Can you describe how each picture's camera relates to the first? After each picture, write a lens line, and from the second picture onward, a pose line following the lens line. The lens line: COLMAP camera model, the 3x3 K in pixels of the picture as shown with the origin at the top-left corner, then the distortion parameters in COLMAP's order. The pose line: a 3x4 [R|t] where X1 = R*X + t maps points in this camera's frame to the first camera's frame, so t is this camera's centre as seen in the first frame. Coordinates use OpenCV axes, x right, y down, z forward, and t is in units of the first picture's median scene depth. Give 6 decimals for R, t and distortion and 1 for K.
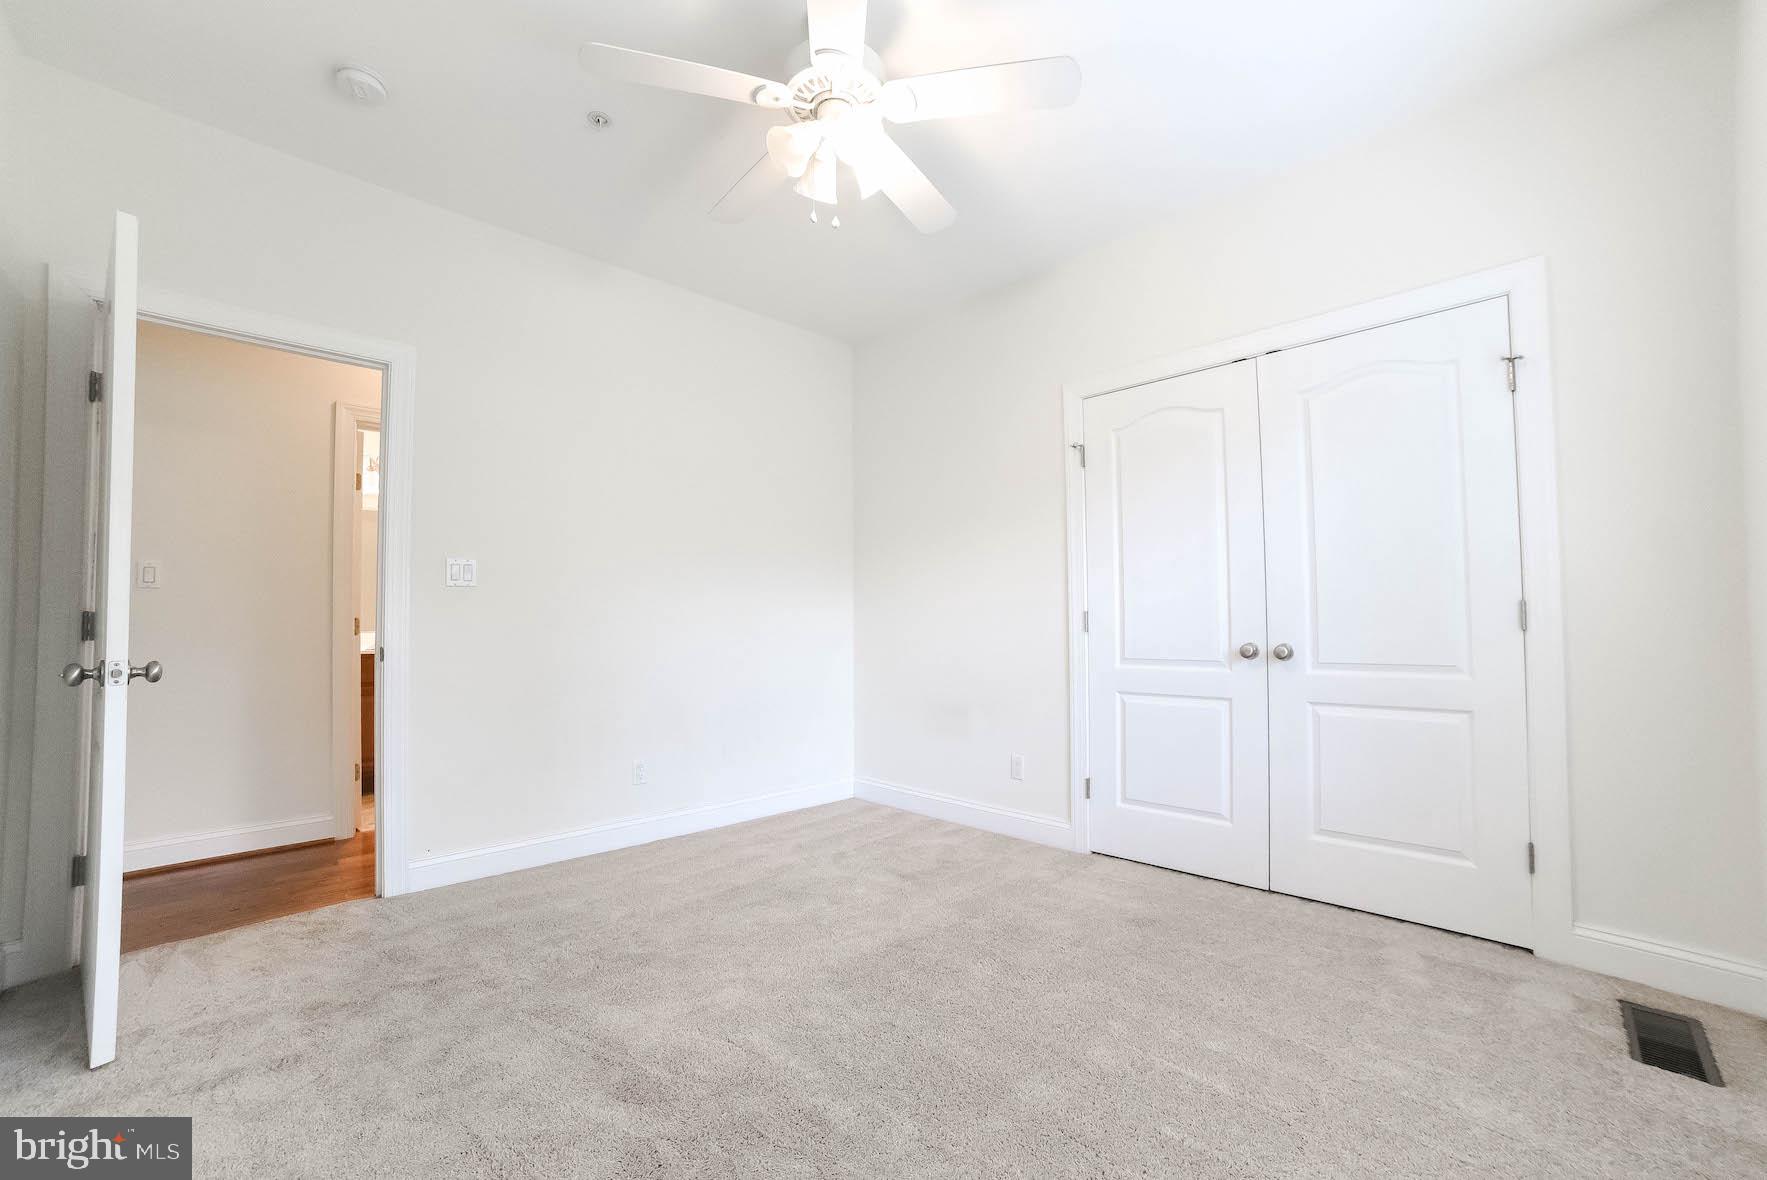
lens RADIAL K [[710.3, 0, 887.7], [0, 710.3, 601.1], [0, 0, 1]] dist [-0.088330, 0.035166]
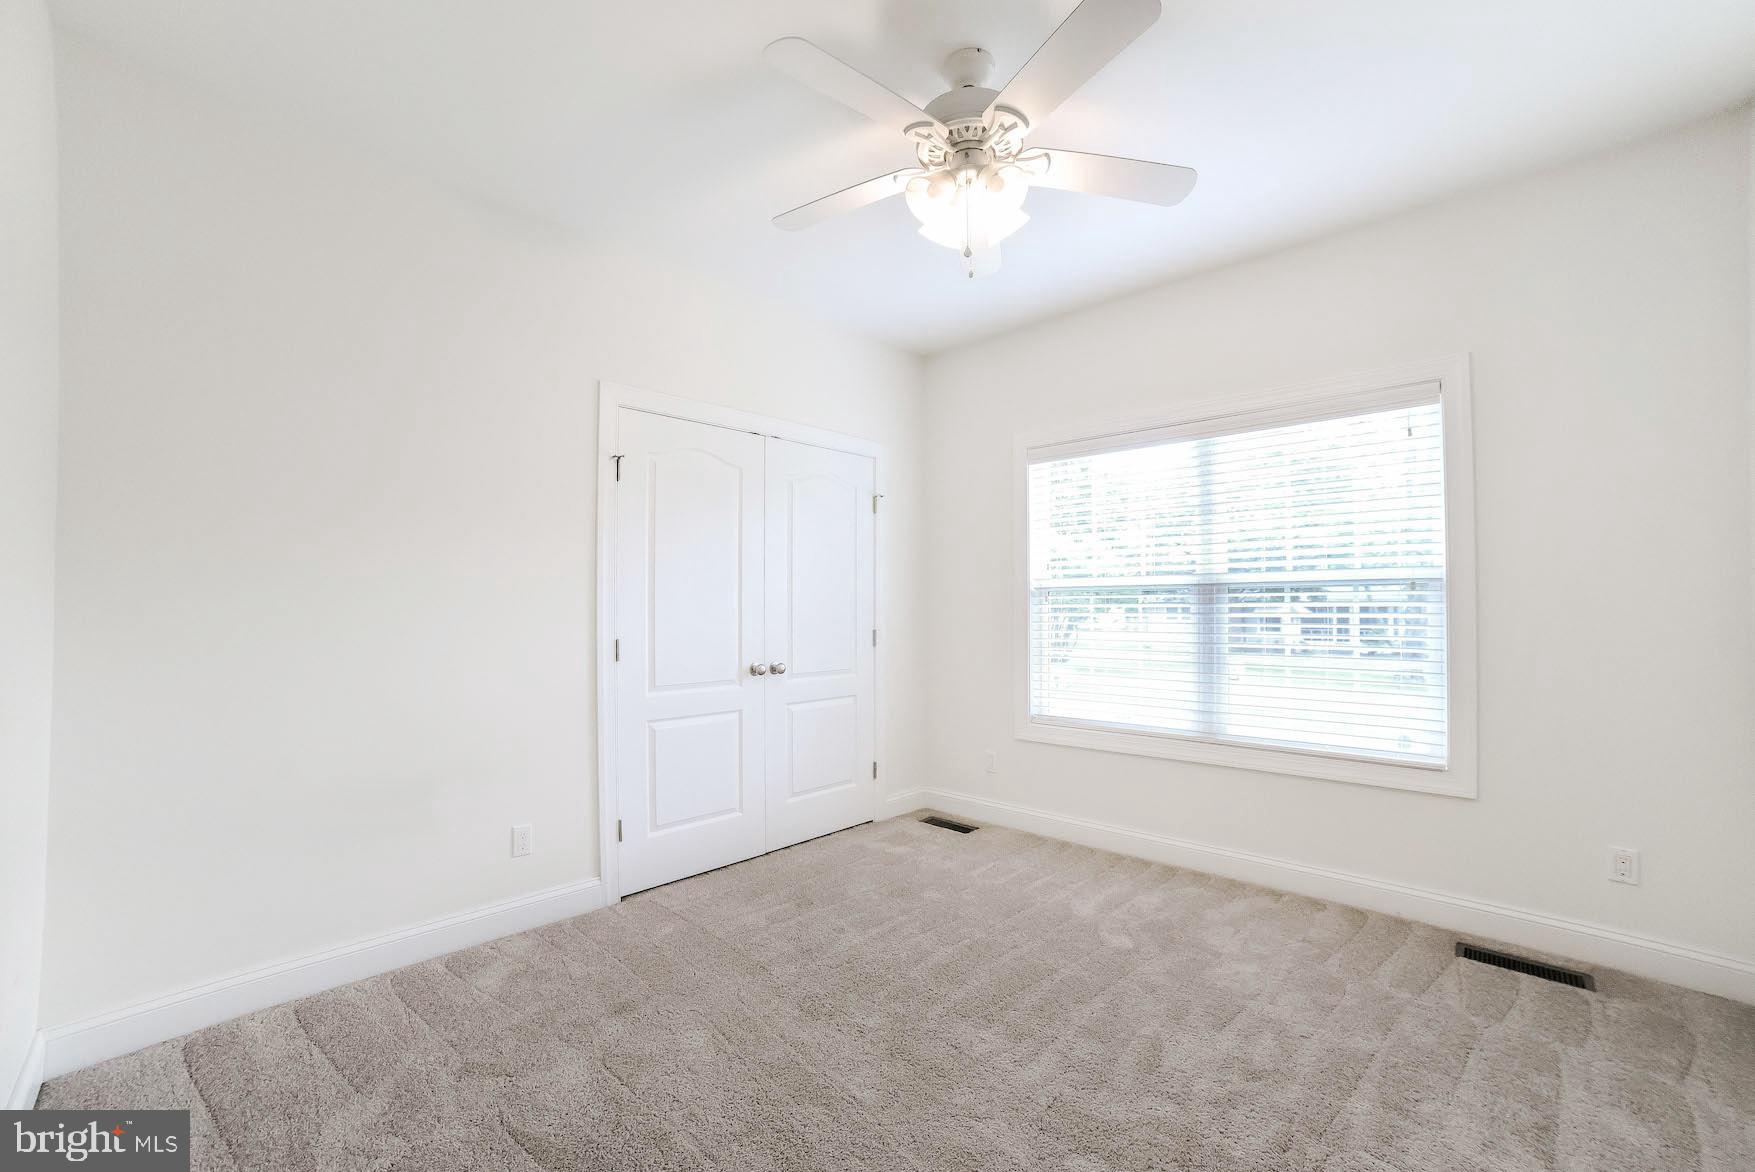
lens RADIAL K [[705.4, 0, 881.7], [0, 705.4, 597.1], [0, 0, 1]] dist [-0.088330, 0.035166]
pose [[-0.012205, 0.028033, 0.999532, -0.734313], [-0.022791, 0.999339, -0.028306, -0.026993], [-0.999666, -0.023125, -0.011558, 0.774024]]
